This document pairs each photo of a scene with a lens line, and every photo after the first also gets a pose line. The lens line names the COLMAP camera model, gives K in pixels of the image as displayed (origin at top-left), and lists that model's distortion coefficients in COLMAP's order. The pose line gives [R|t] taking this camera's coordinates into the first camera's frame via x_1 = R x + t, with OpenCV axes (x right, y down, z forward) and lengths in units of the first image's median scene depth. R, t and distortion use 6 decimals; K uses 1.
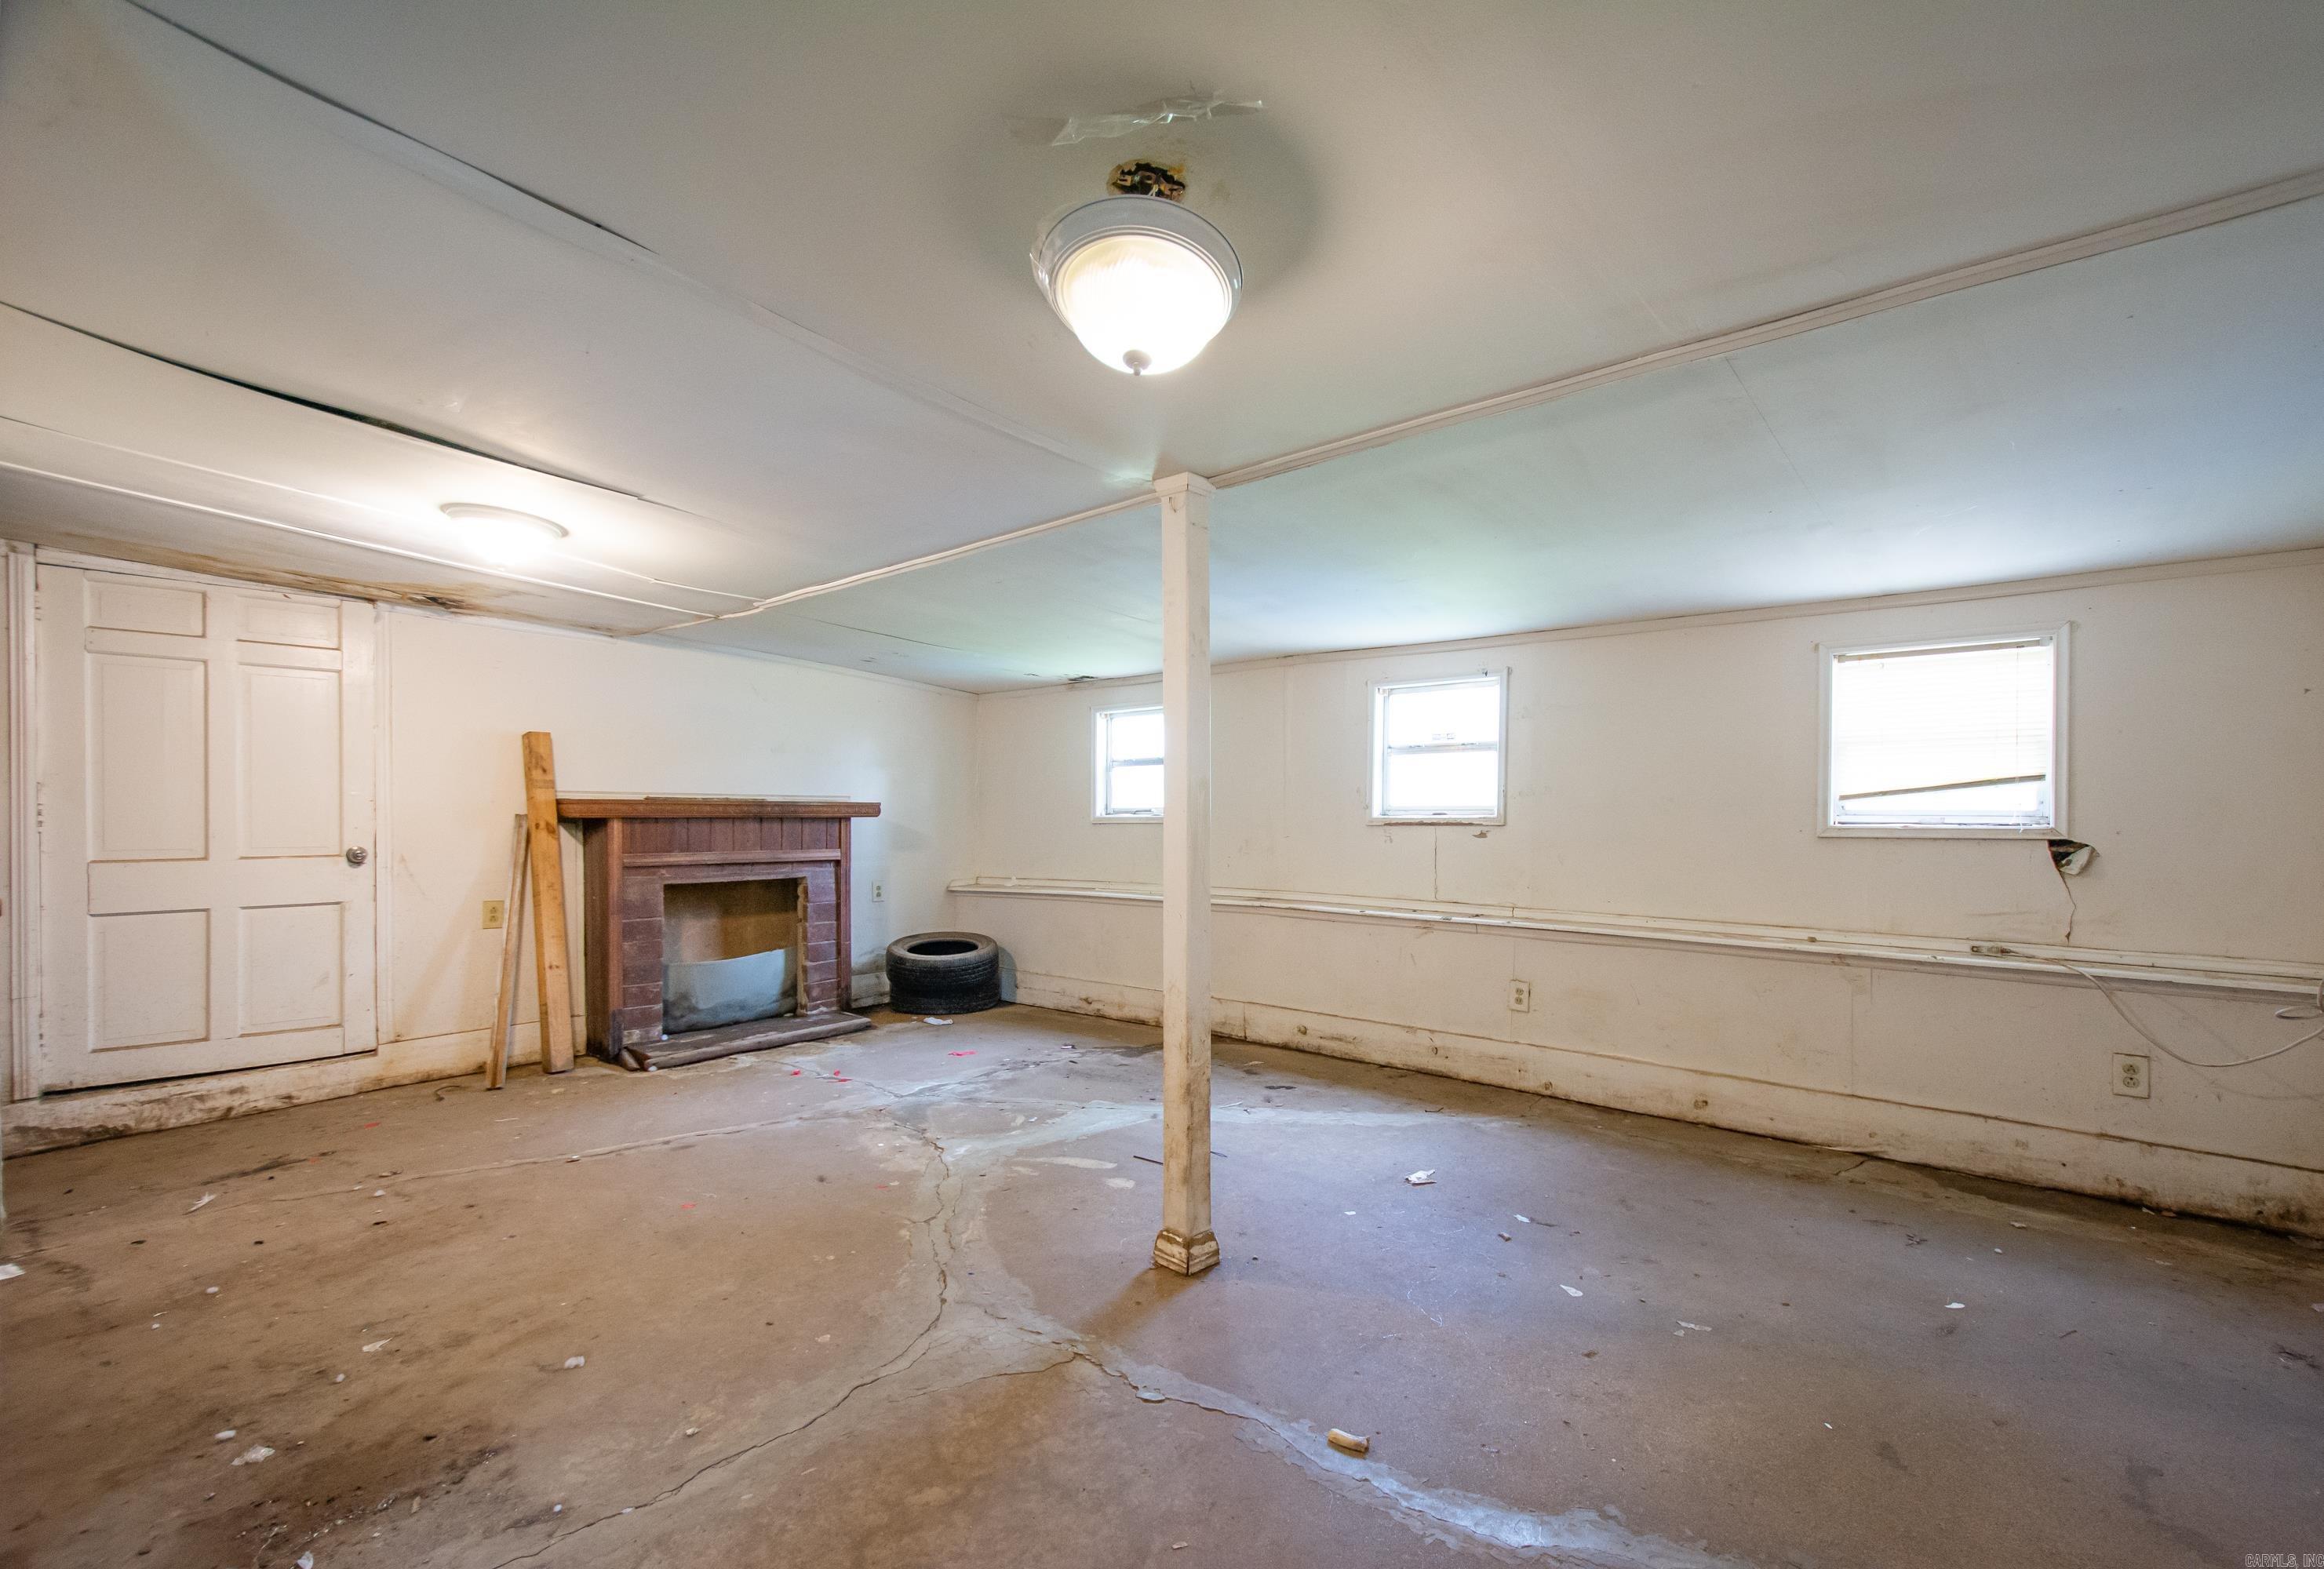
lens RADIAL K [[1012.9, 0, 1207.0], [0, 1012.9, 818.7], [0, 0, 1]] dist [0.007282, -0.000340]
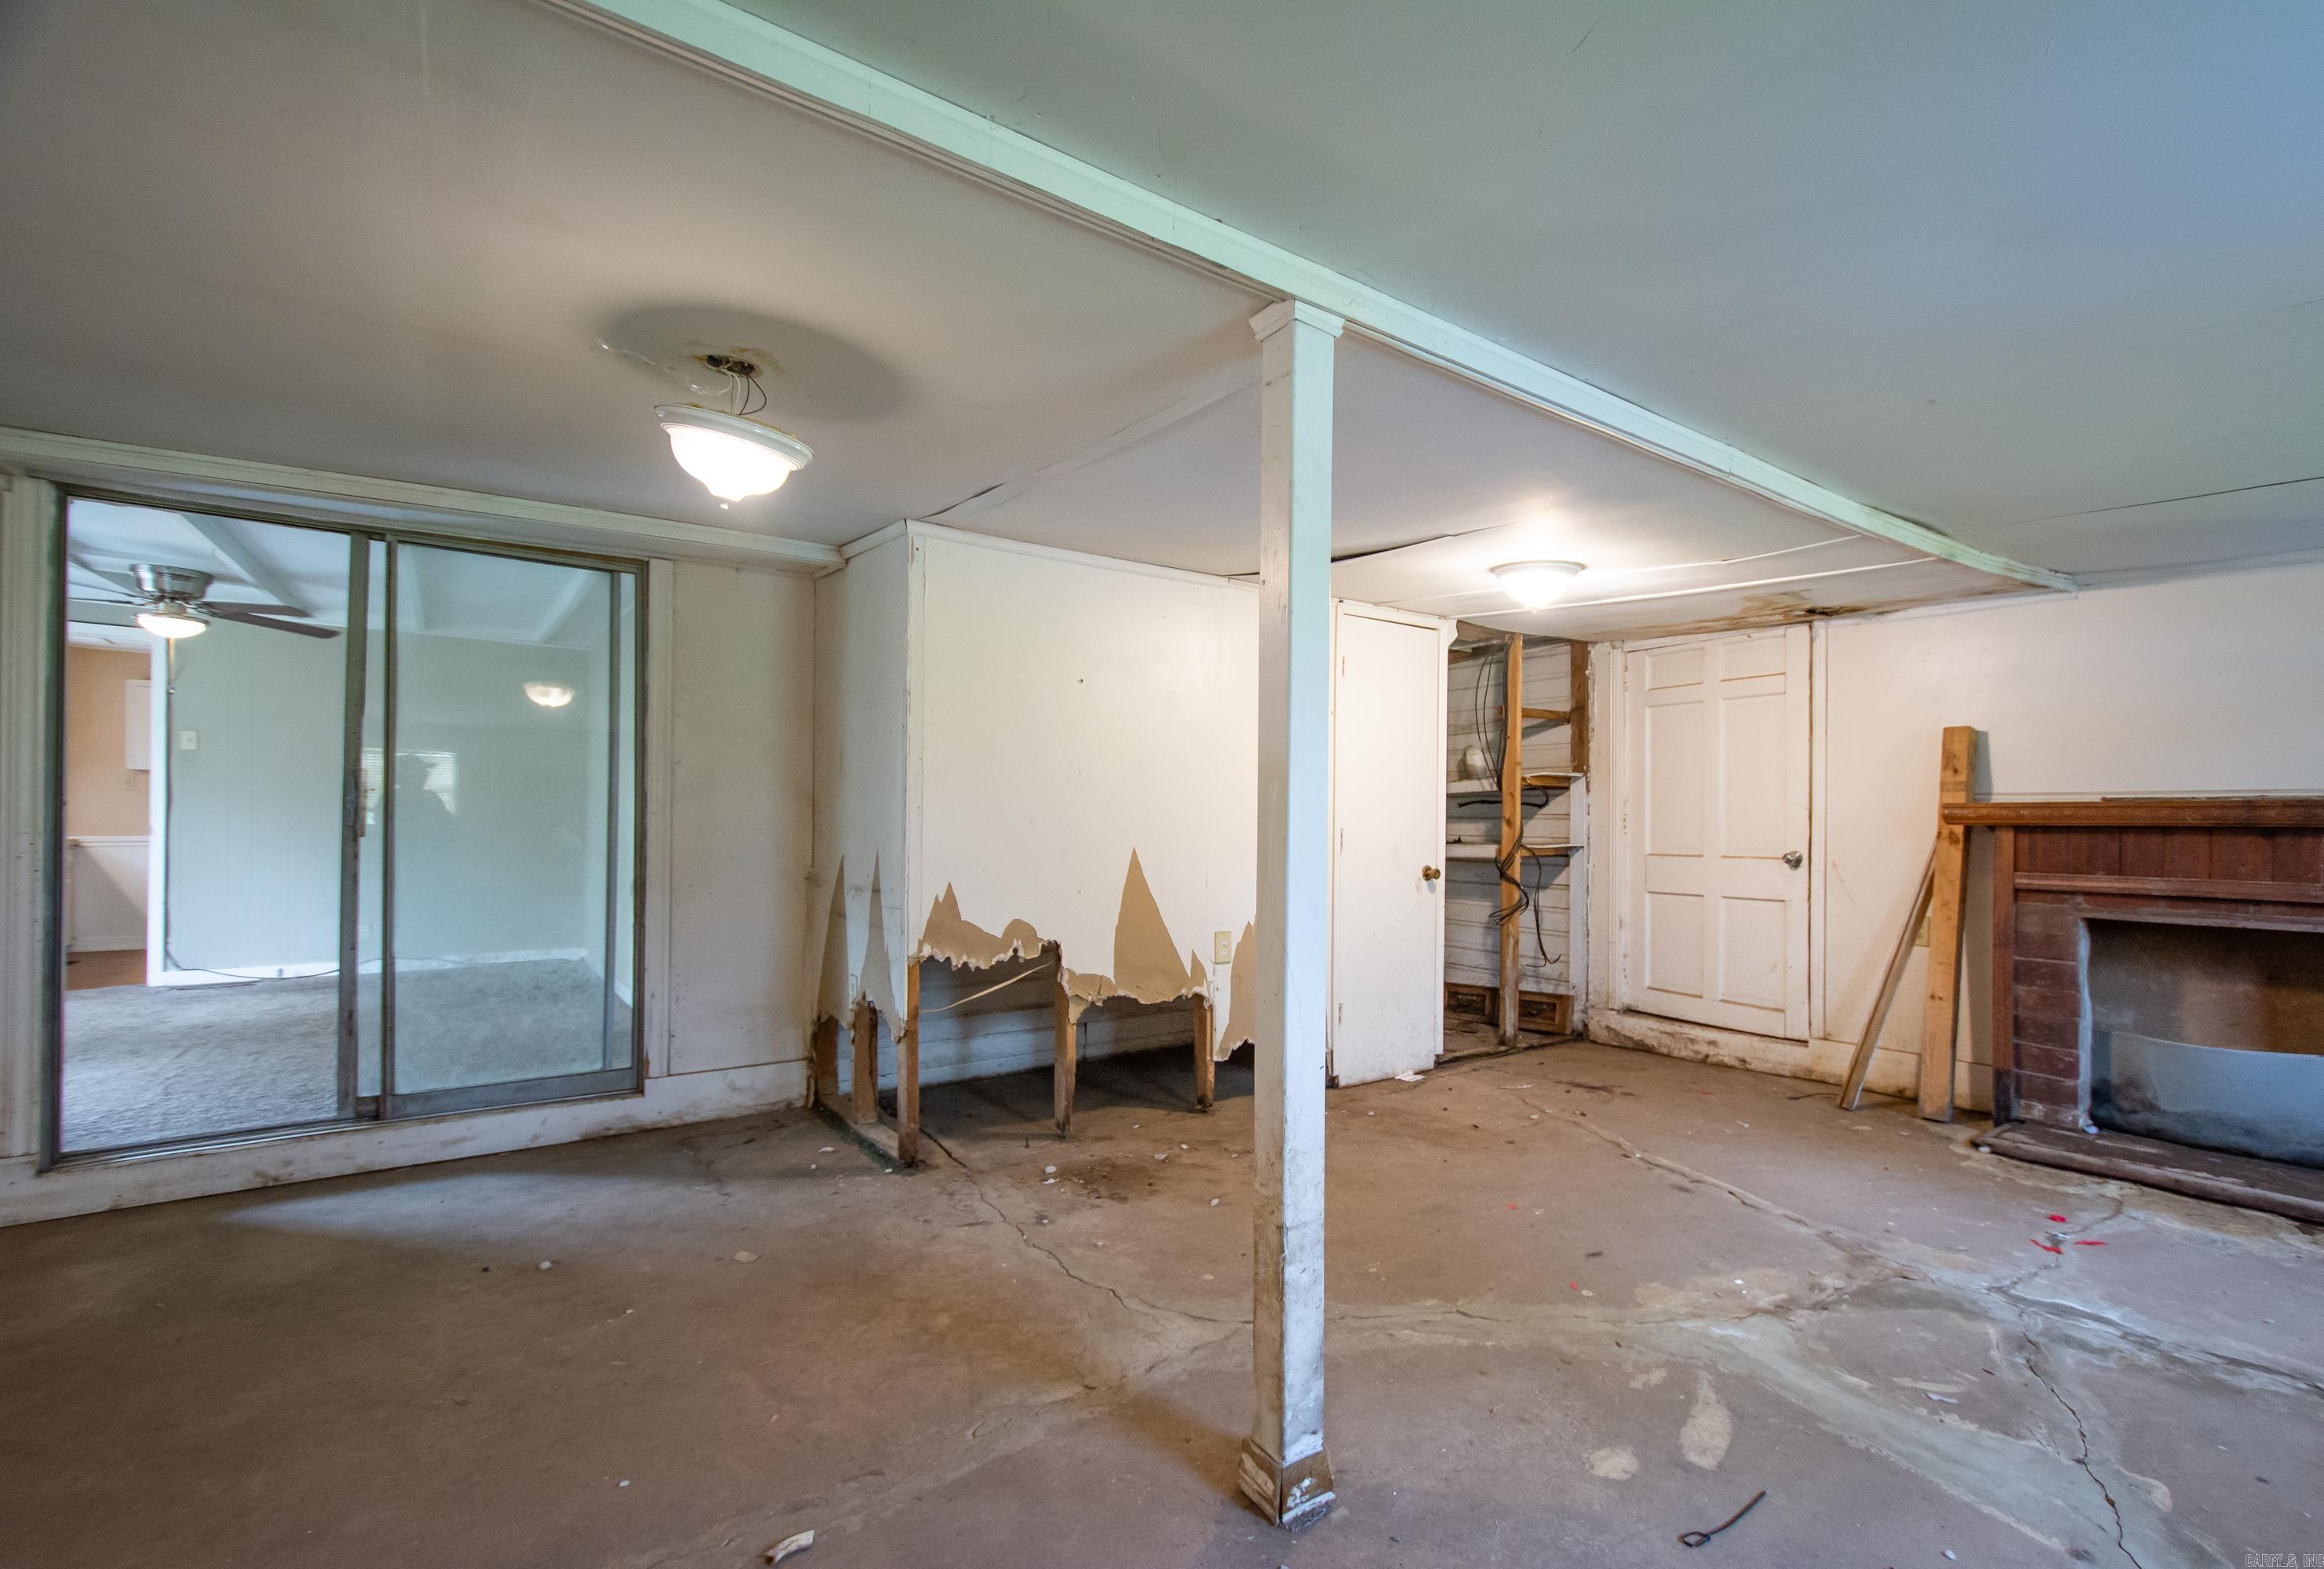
lens RADIAL K [[1012.9, 0, 1207.0], [0, 1012.9, 818.7], [0, 0, 1]] dist [0.007282, -0.000340]
pose [[-0.237759, -0.002808, -0.971320, 0.402954], [-0.007030, 0.999975, -0.001170, -0.001511], [0.971299, 0.006550, -0.237773, 0.696551]]
